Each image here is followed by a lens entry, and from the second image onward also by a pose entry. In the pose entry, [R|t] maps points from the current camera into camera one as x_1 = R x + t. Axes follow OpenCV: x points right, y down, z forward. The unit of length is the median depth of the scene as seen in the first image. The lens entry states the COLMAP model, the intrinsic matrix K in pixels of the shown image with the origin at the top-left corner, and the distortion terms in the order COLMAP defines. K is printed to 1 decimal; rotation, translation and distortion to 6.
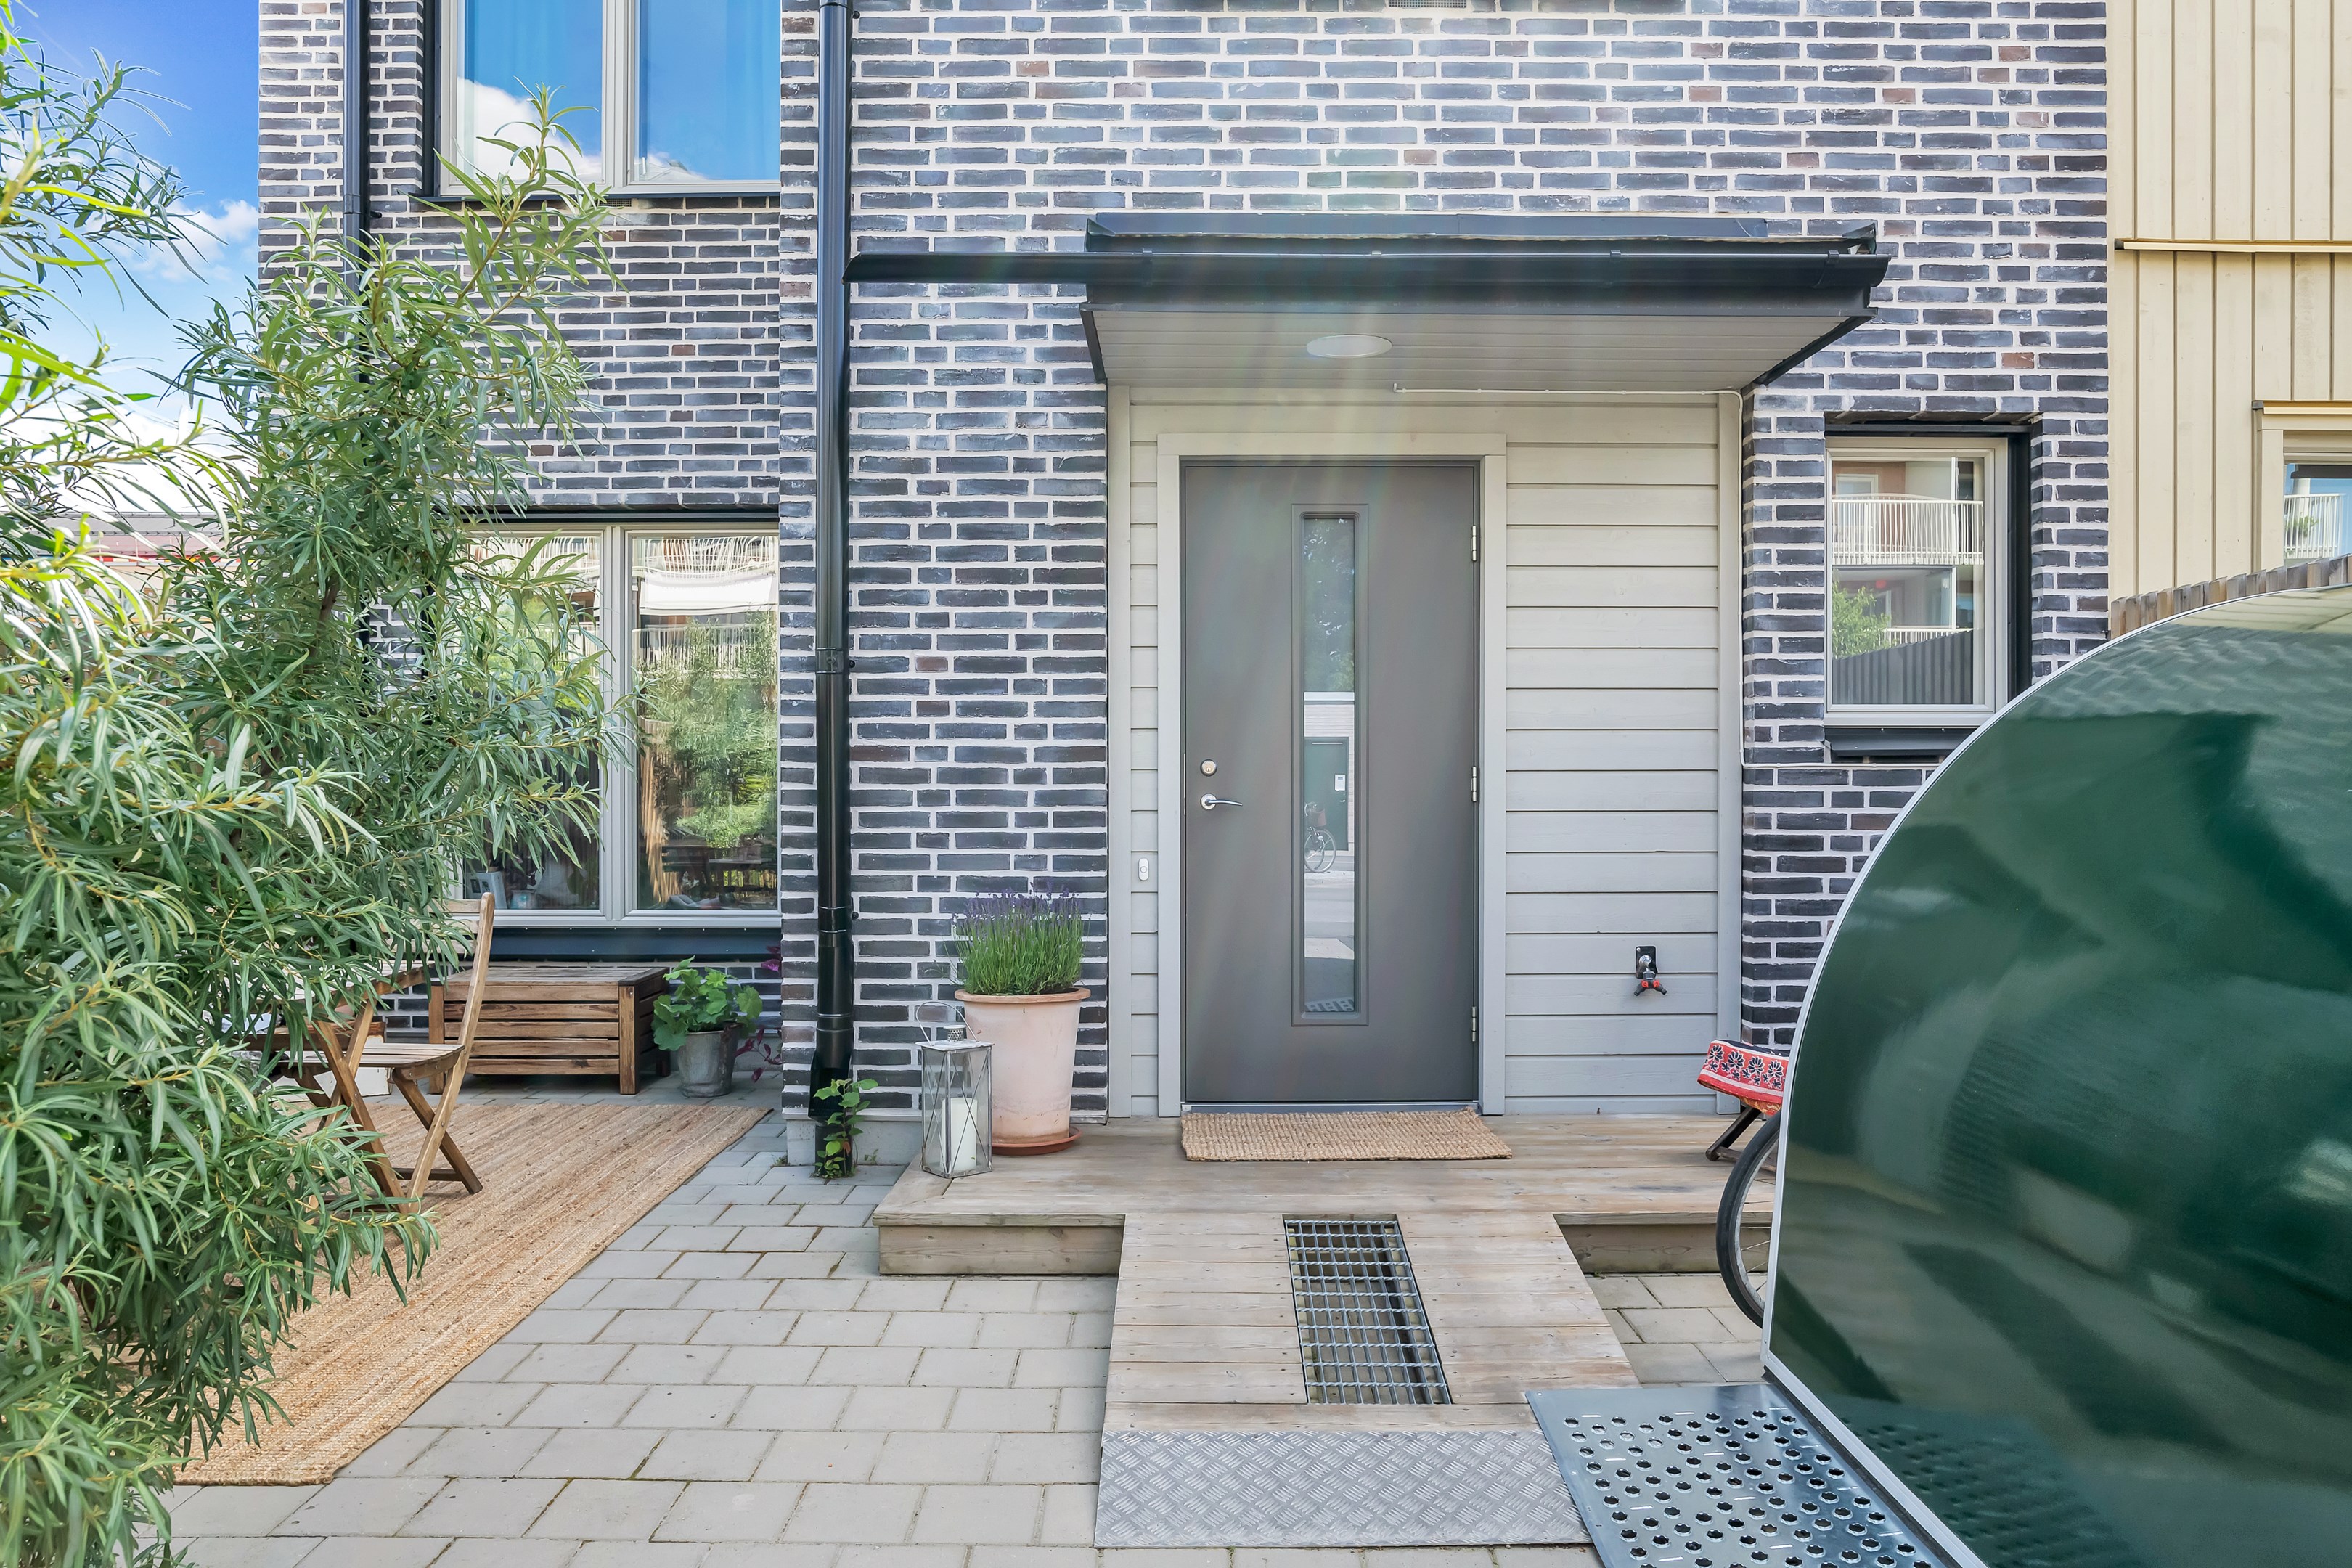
lens RADIAL K [[1512.2, 0, 1185.3], [0, 1512.2, 805.1], [0, 0, 1]] dist [-0.018328, 0.000557]
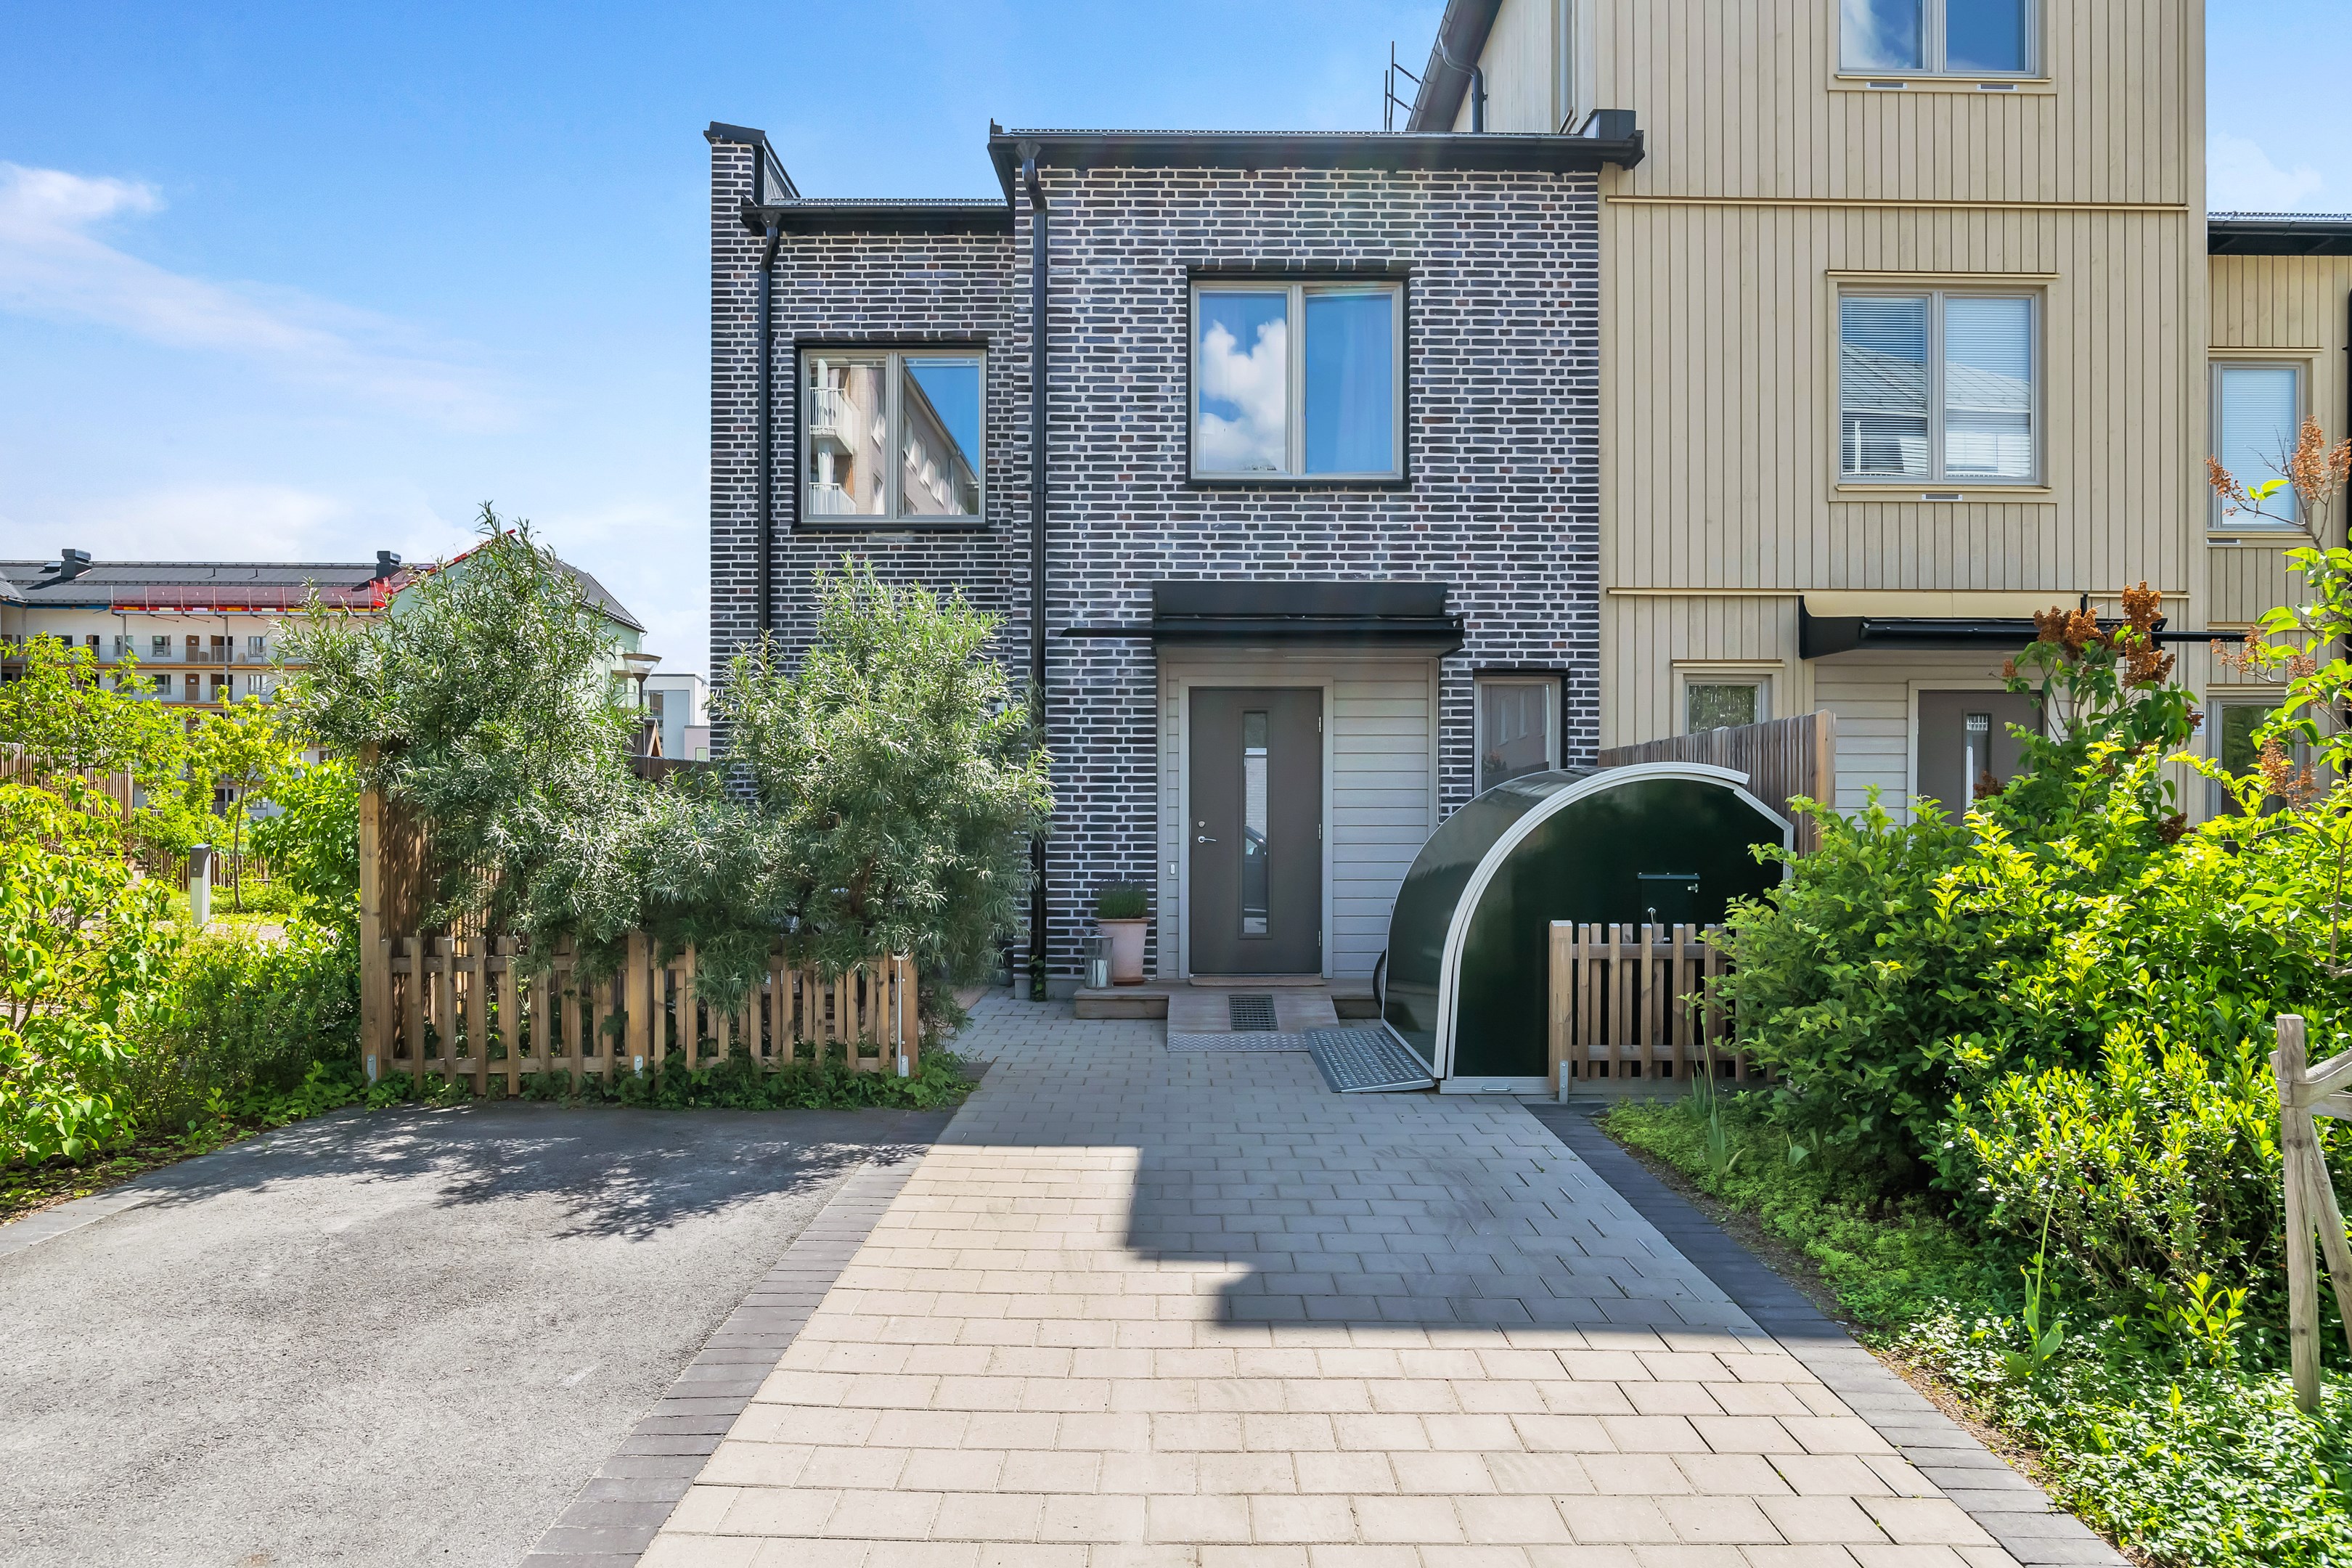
lens RADIAL K [[1559.2, 0, 1131.2], [0, 1559.2, 835.0], [0, 0, 1]] dist [0.000084, 0.000115]
pose [[0.999574, 0.000665, -0.029162, -0.022080], [-0.000743, 0.999996, -0.002660, -0.002535], [0.029160, 0.002680, 0.999571, -1.356697]]
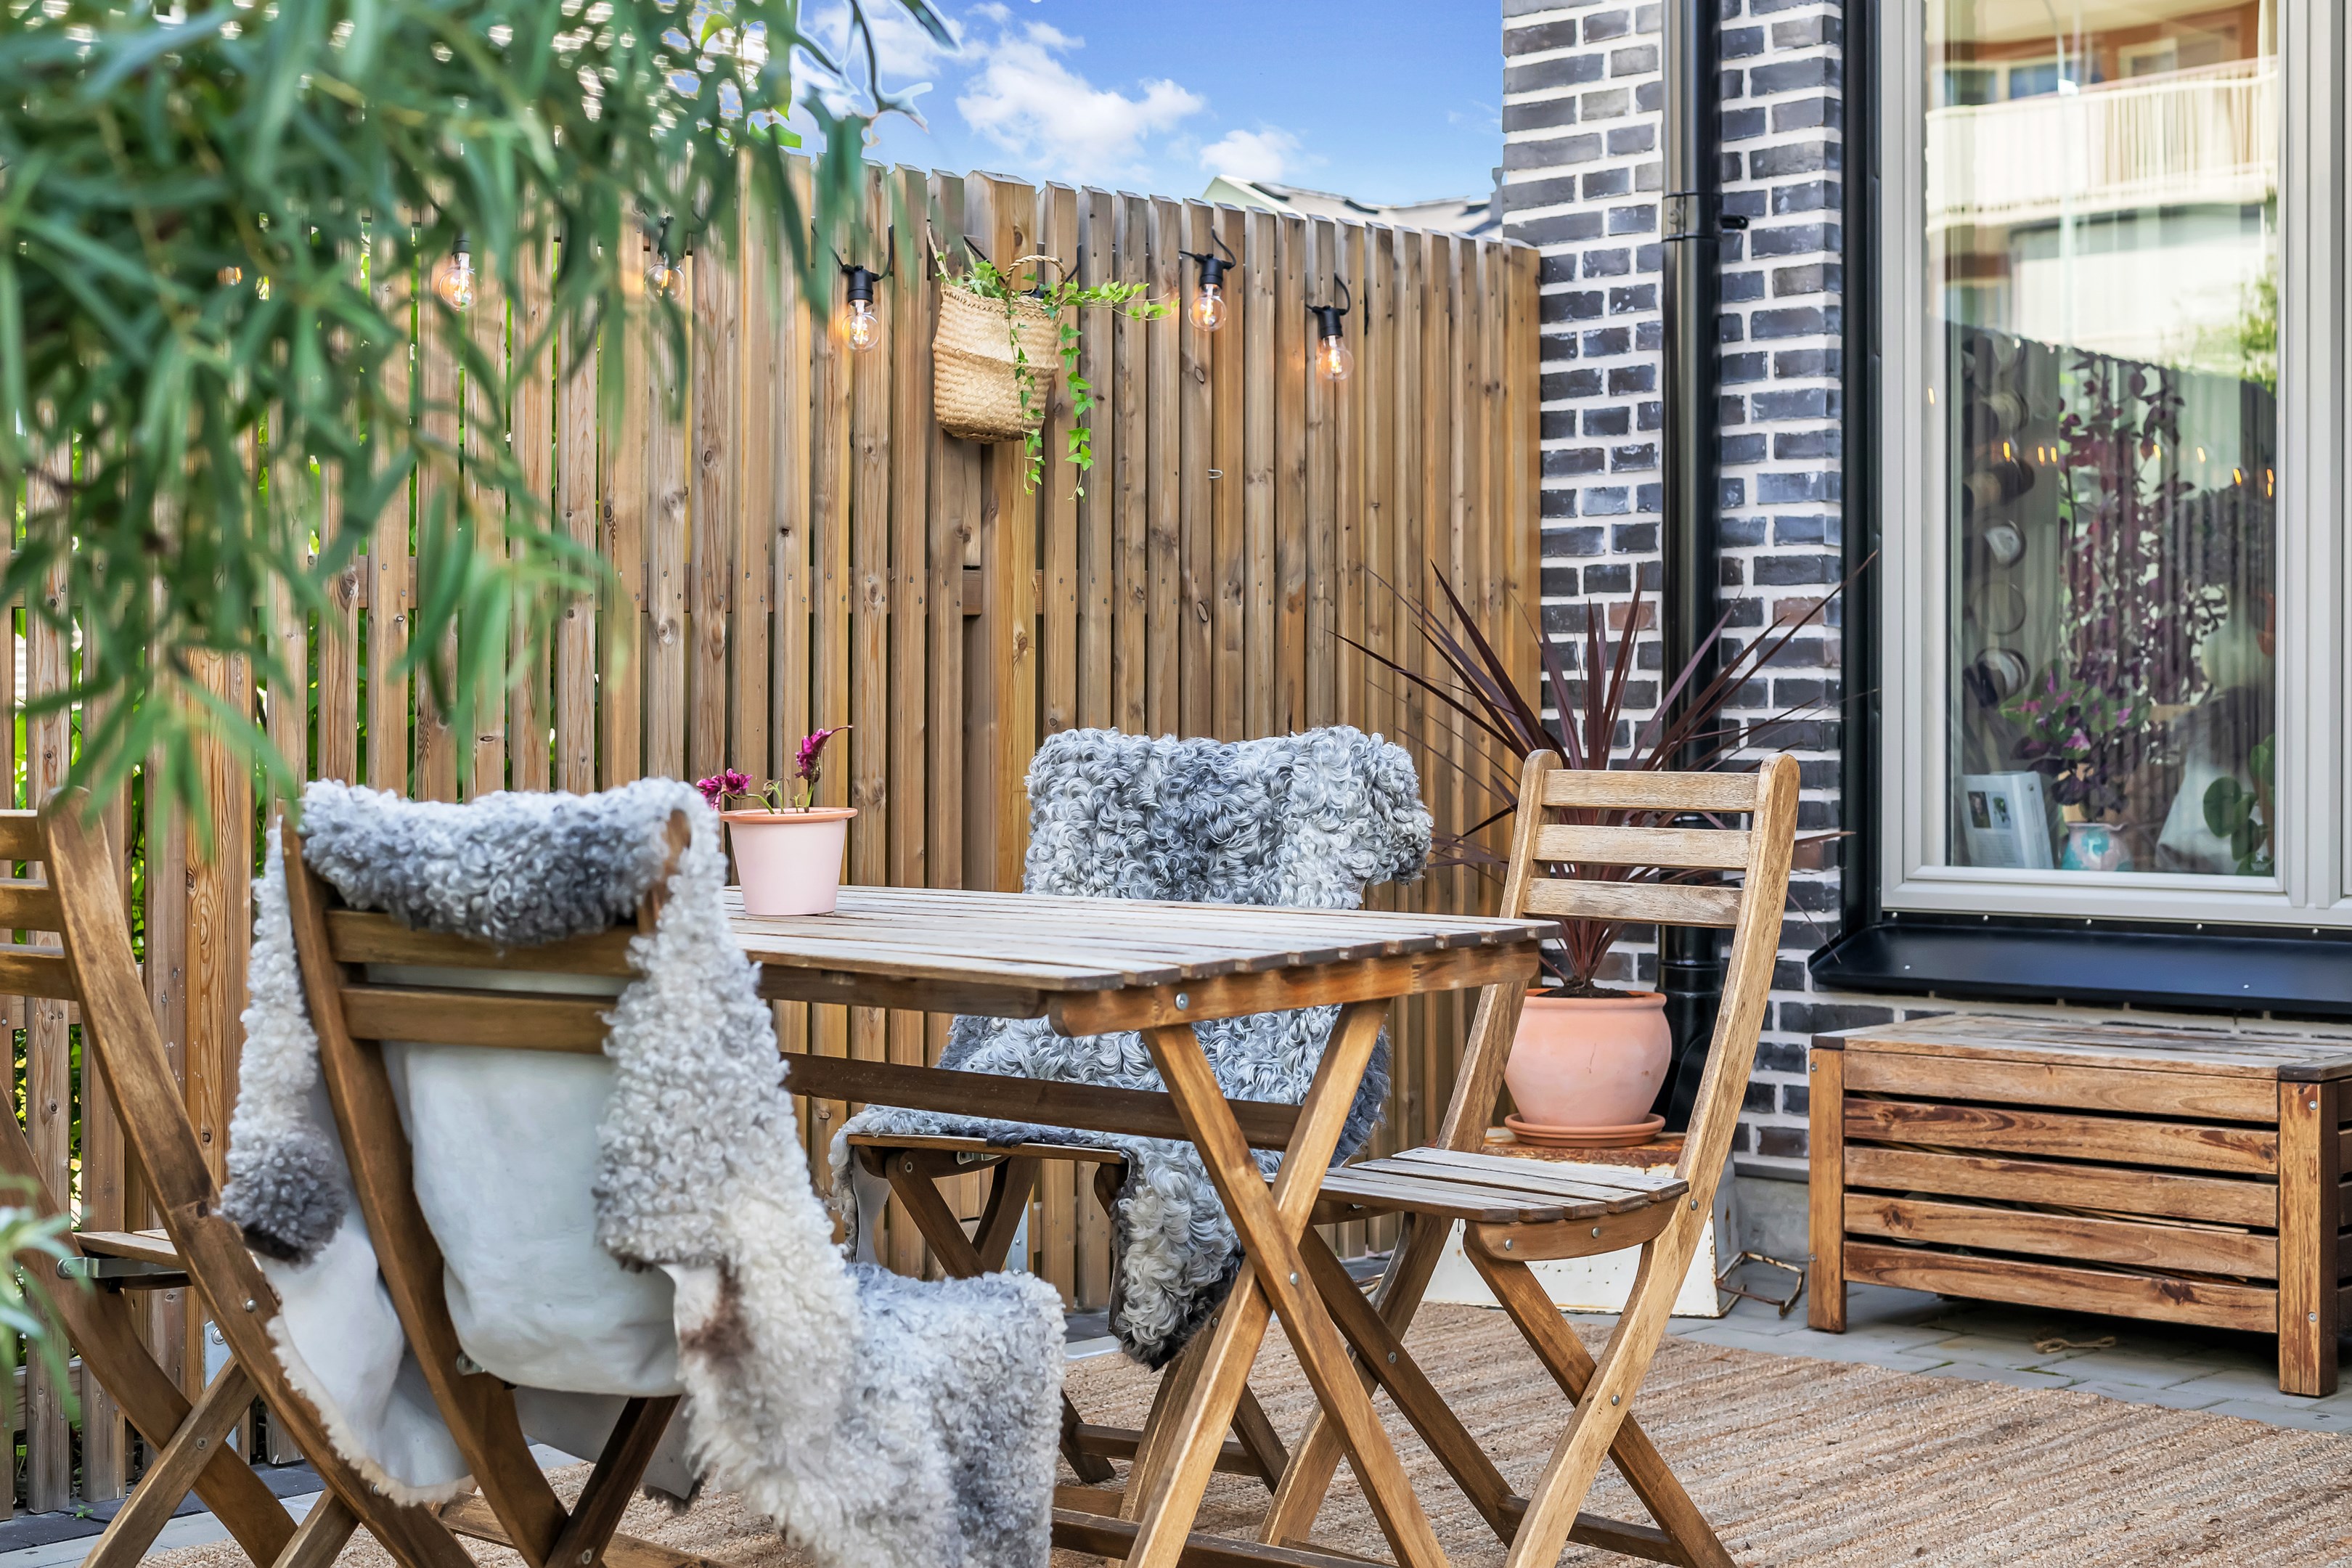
lens RADIAL K [[3479.6, 0, 1175.9], [0, 3479.6, 752.2], [0, 0, 1]] dist [0.011473, 0.014485]
pose [[0.724397, 0.004052, -0.689371, -0.005532], [-0.002347, 0.999991, 0.003412, 0.051535], [0.689379, -0.000854, 0.724401, 0.296405]]
